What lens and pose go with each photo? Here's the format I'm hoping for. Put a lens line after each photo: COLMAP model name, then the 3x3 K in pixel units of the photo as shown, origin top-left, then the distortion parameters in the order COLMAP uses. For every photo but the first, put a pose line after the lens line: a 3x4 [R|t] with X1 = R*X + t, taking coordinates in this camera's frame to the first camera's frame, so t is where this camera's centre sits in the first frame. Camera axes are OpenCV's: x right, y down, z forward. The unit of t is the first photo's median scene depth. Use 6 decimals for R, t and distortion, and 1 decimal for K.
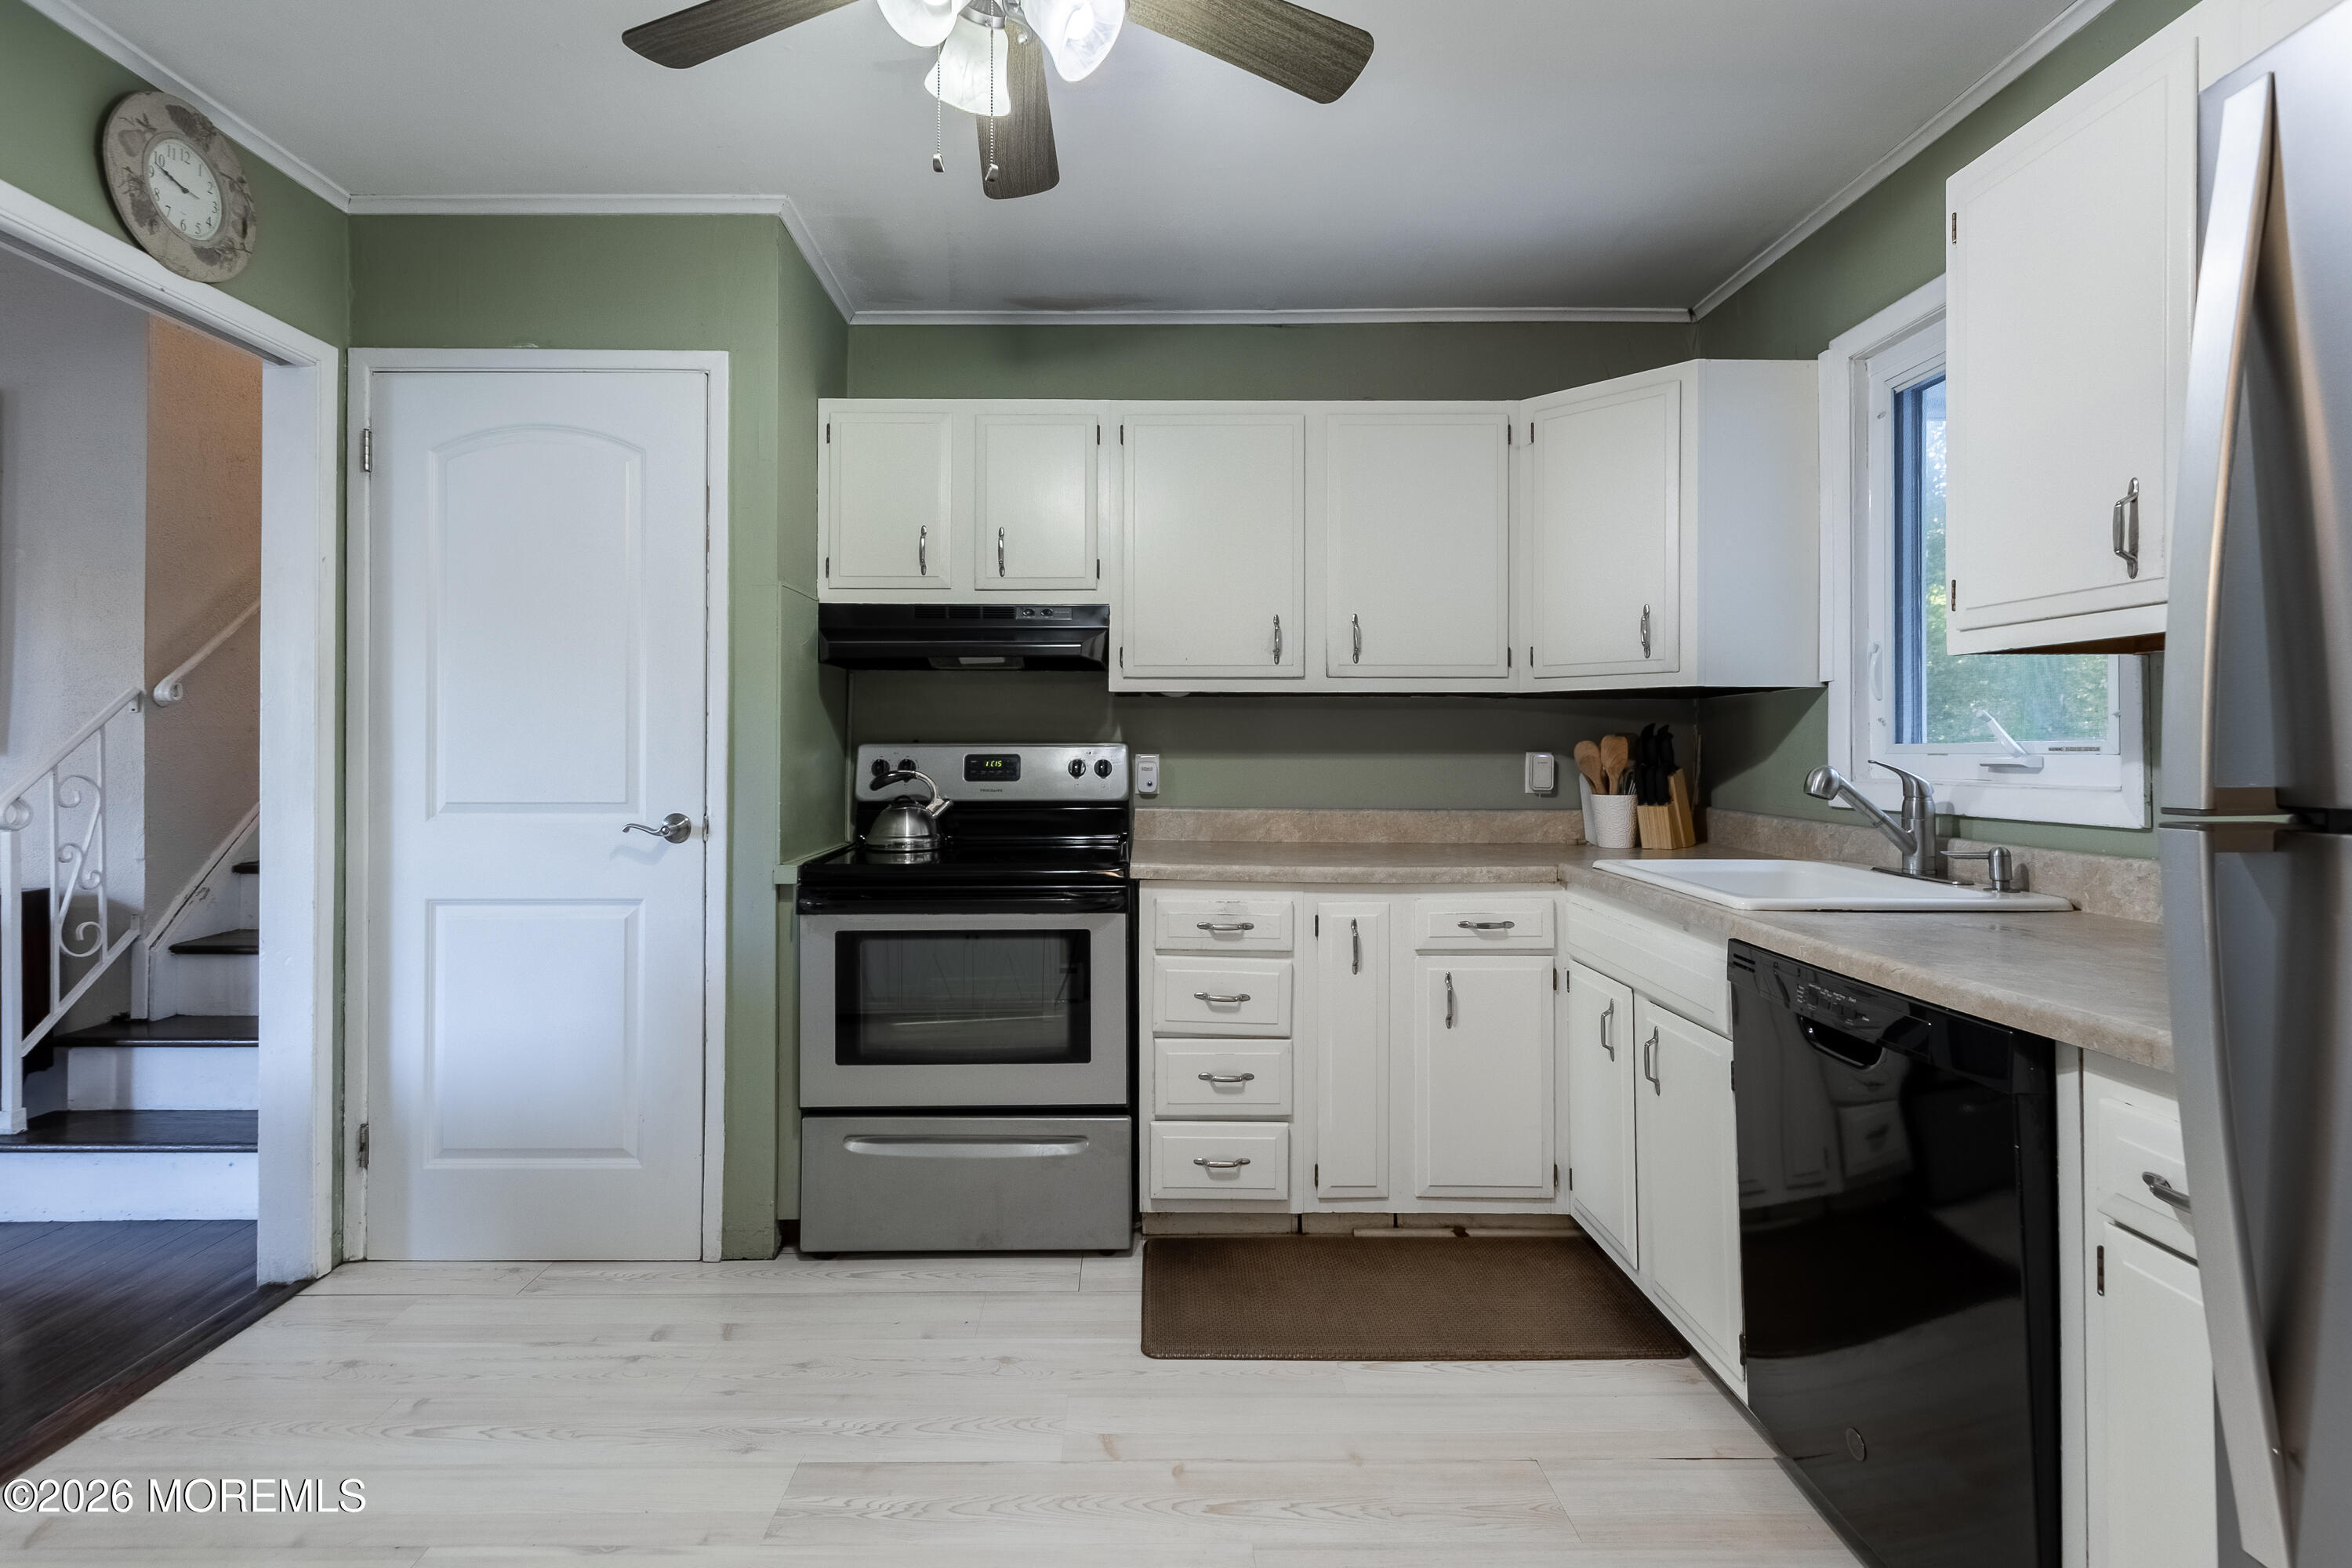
lens RADIAL K [[1113.8, 0, 1166.6], [0, 1113.8, 763.6], [0, 0, 1]] dist [0.044030, 0.000183]
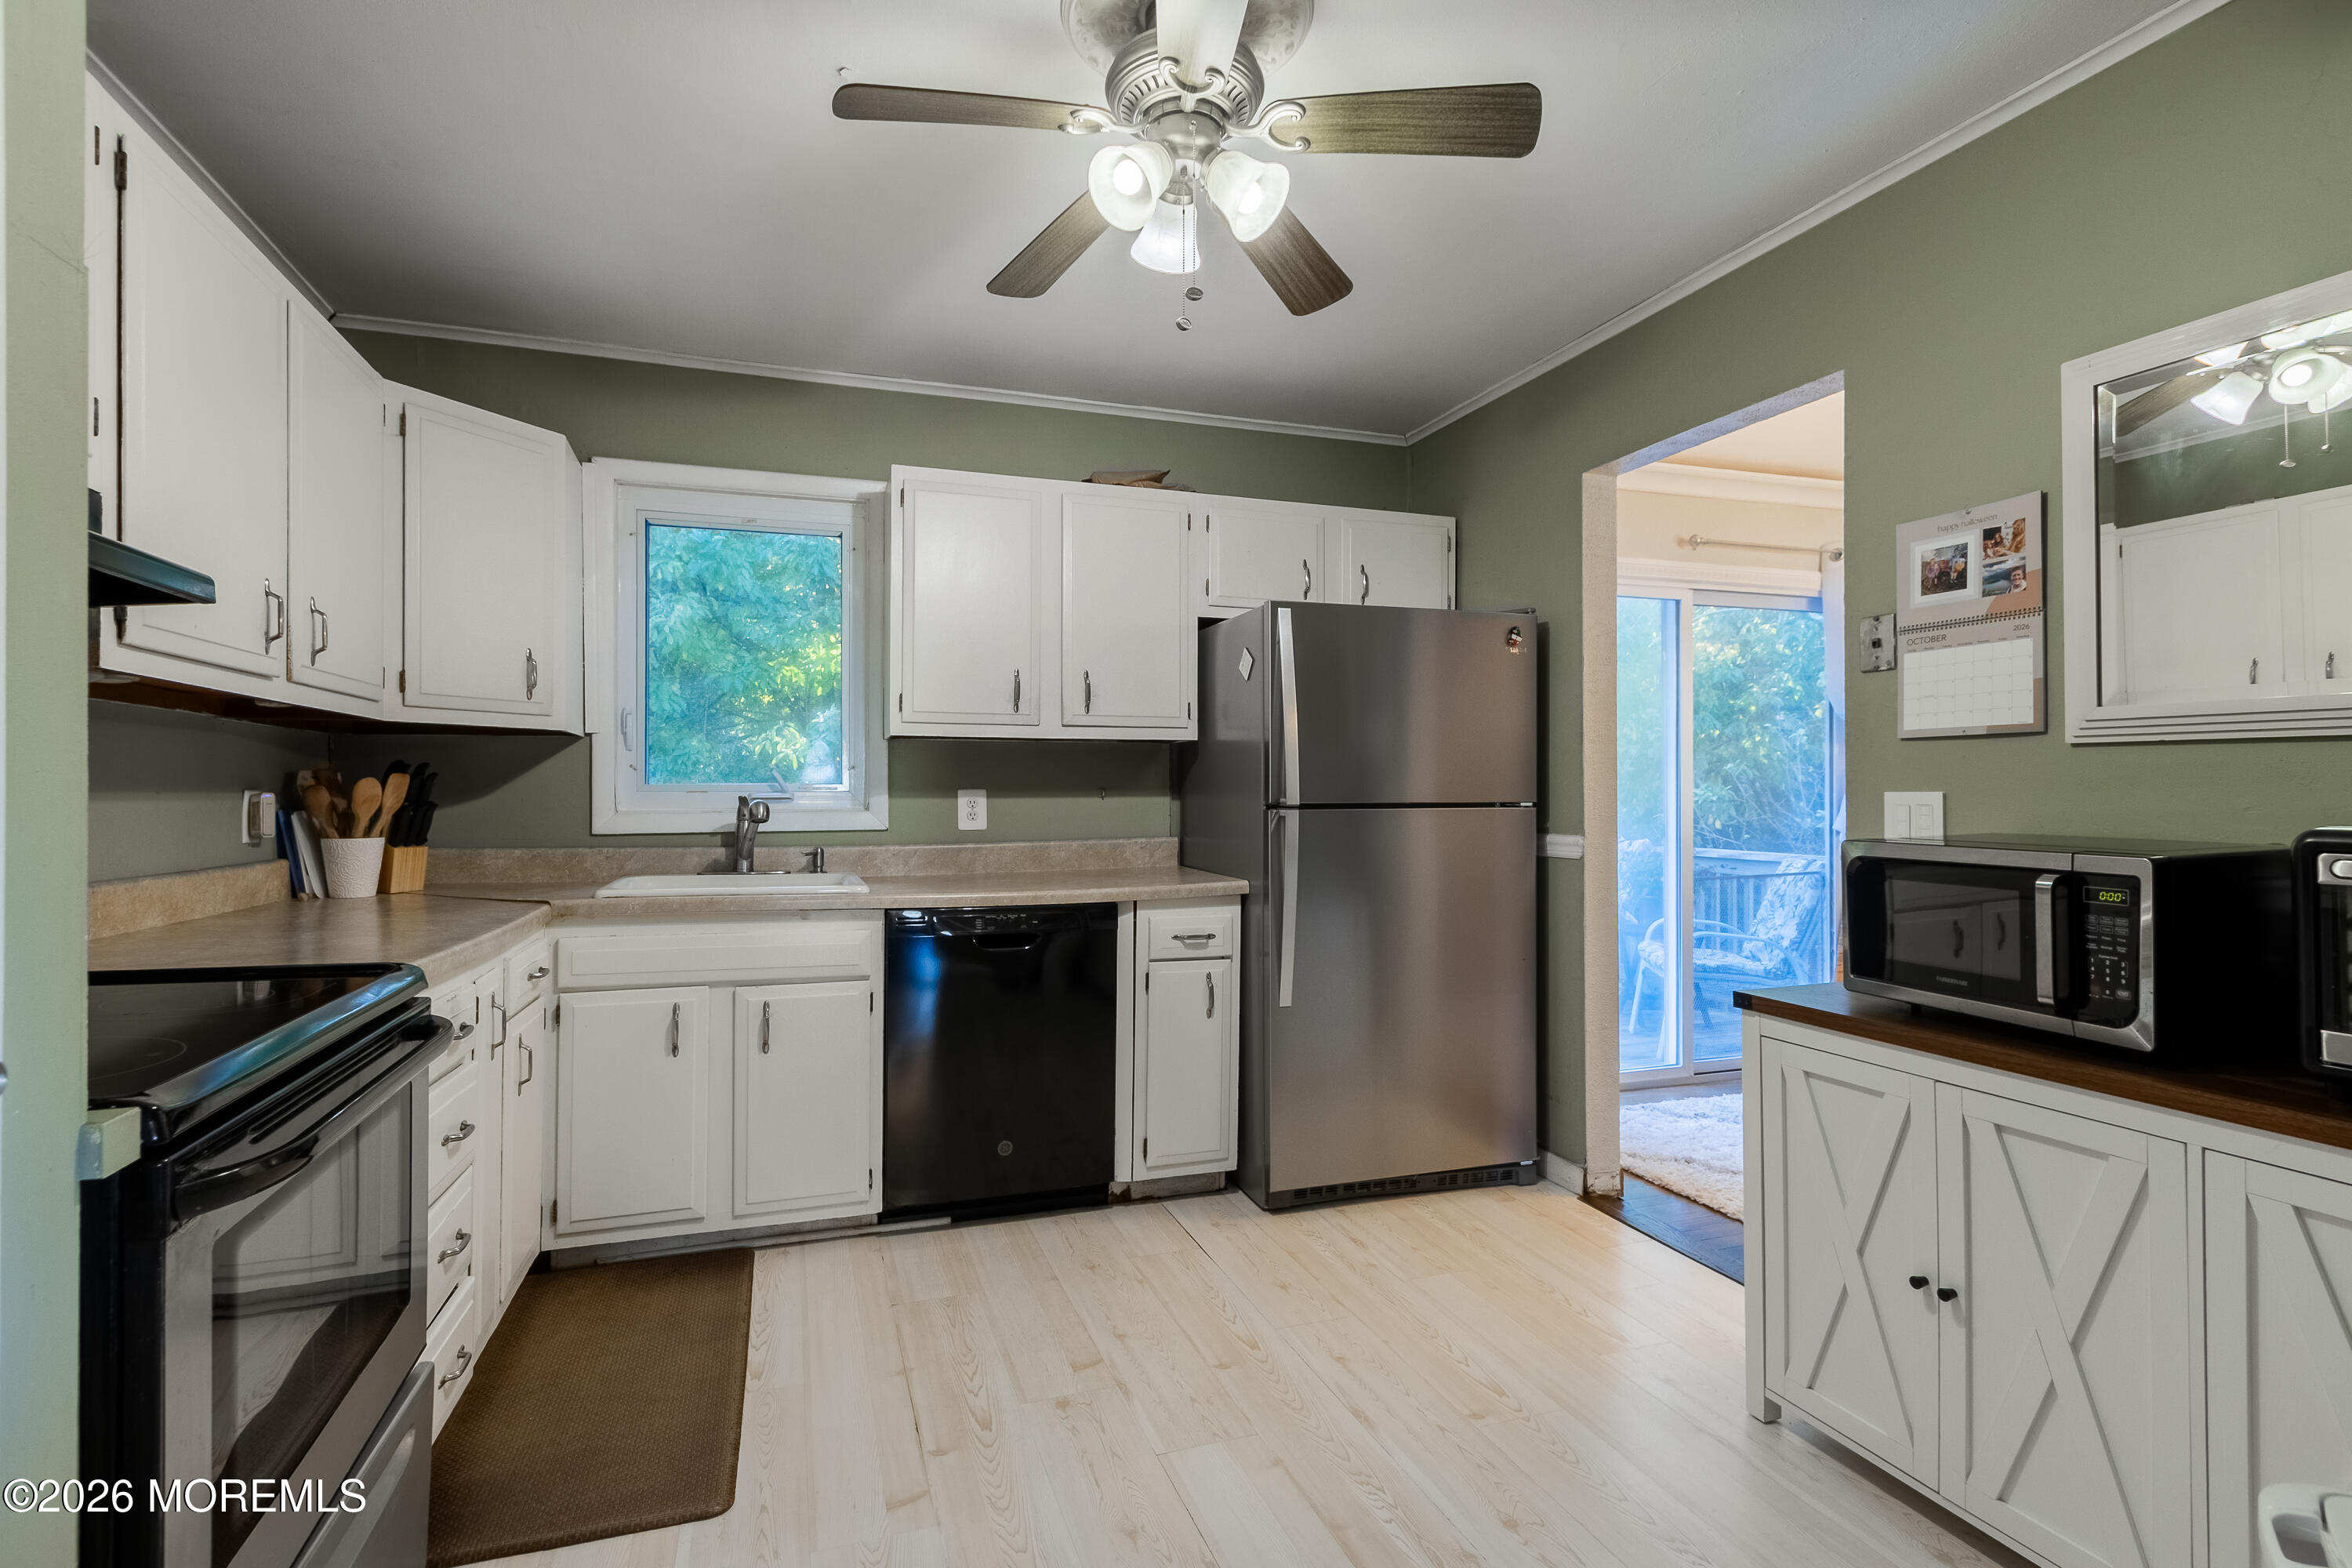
lens RADIAL K [[1125.5, 0, 1176.0], [0, 1125.5, 784.0], [0, 0, 1]] dist [0.000252, -0.000007]
pose [[-0.329259, 0.001180, 0.944239, -1.058008], [0.006215, 0.999980, 0.000917, -0.018917], [-0.944219, 0.006171, -0.329260, 1.102879]]
